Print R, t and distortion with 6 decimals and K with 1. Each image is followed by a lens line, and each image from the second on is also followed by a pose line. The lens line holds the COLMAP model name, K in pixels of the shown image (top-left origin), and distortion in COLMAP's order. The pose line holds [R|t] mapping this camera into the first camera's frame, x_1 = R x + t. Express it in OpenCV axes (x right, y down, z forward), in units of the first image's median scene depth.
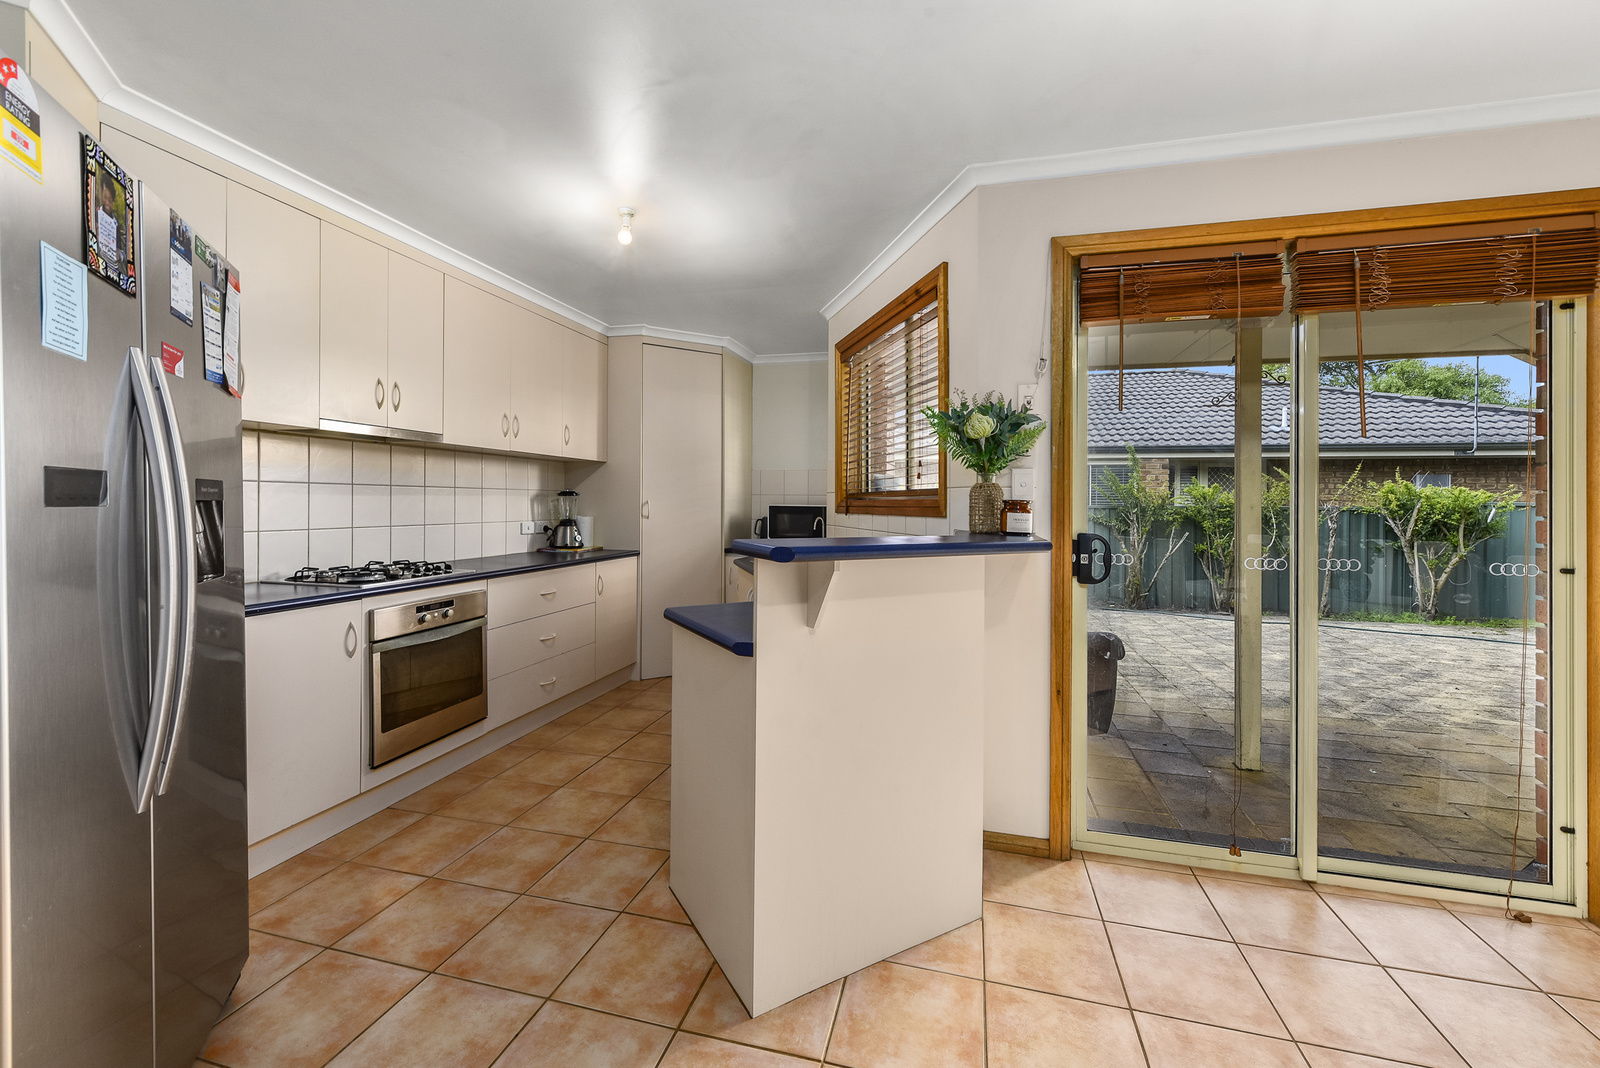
lens RADIAL K [[644.7, 0, 807.0], [0, 644.7, 501.1], [0, 0, 1]] dist [0.003756, 0.000177]
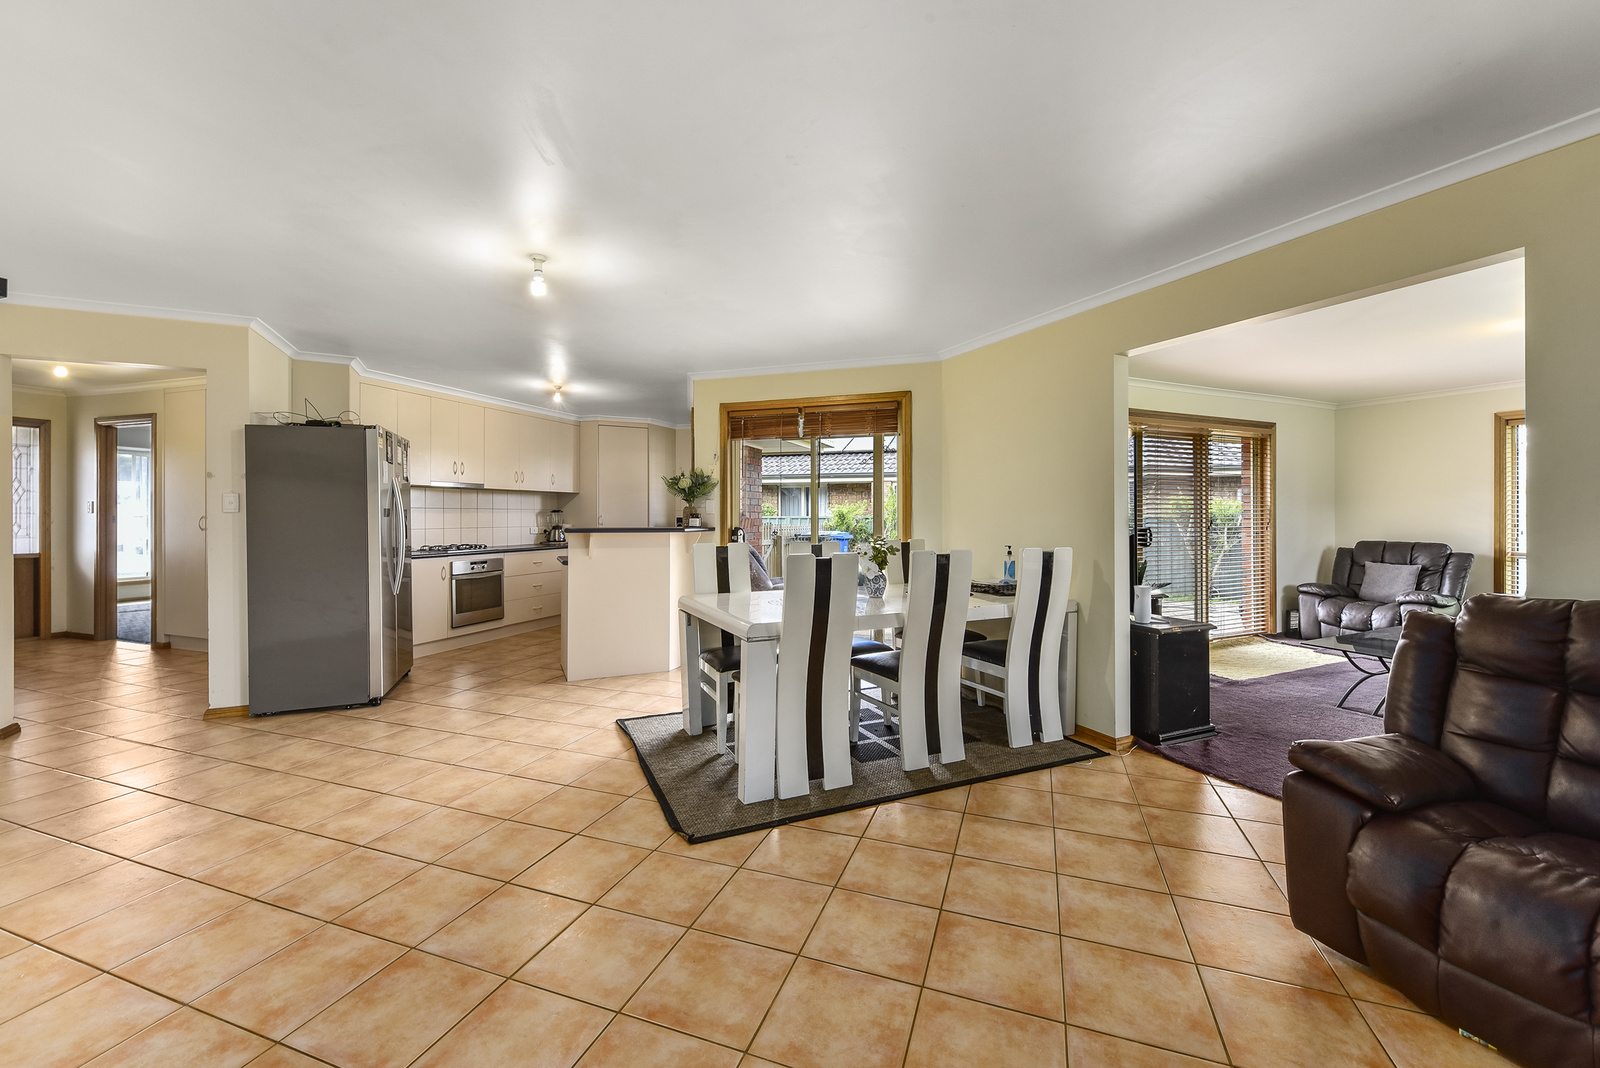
lens RADIAL K [[637.3, 0, 798.8], [0, 637.3, 510.6], [0, 0, 1]] dist [0.017927, 0.000015]
pose [[0.994989, -0.008035, -0.099659, 0.779227], [0.007452, 0.999953, -0.006212, 0.004235], [0.099704, 0.005439, 0.995002, -1.141132]]
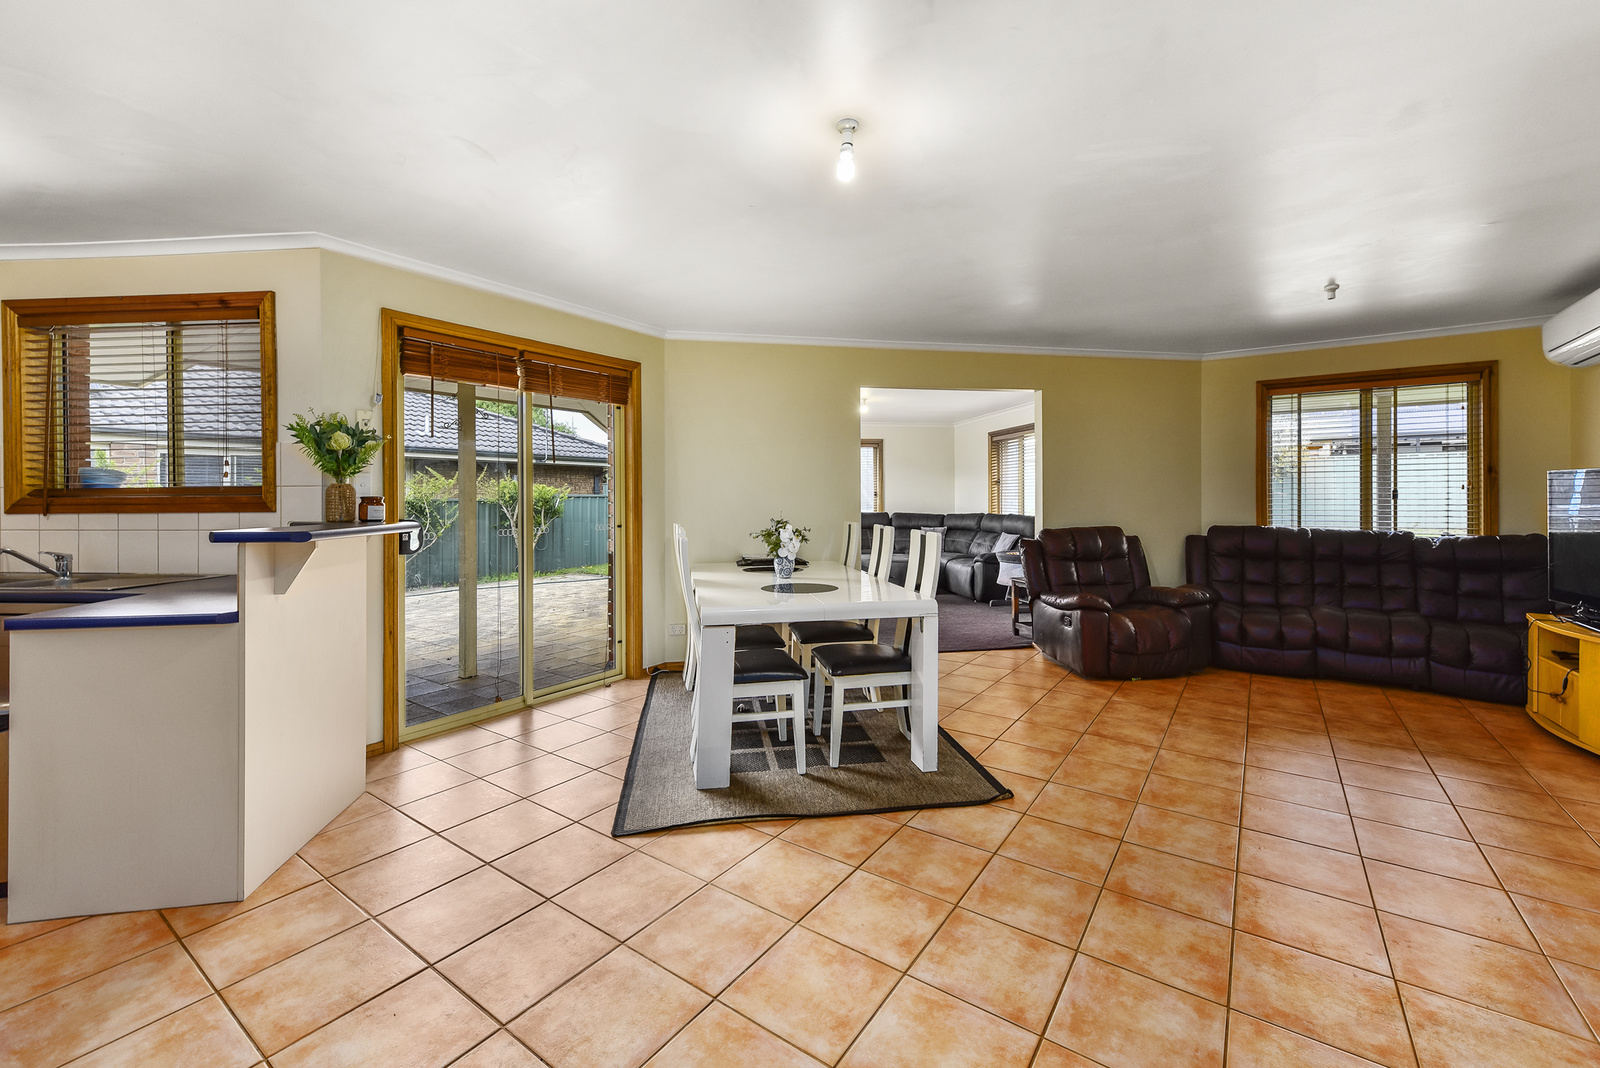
lens RADIAL K [[644.7, 0, 807.0], [0, 644.7, 501.1], [0, 0, 1]] dist [0.003756, 0.000177]
pose [[0.351198, -0.014359, 0.936191, -0.522957], [0.002904, 0.999894, 0.014247, -0.007602], [-0.936297, -0.002284, 0.351202, -0.297622]]
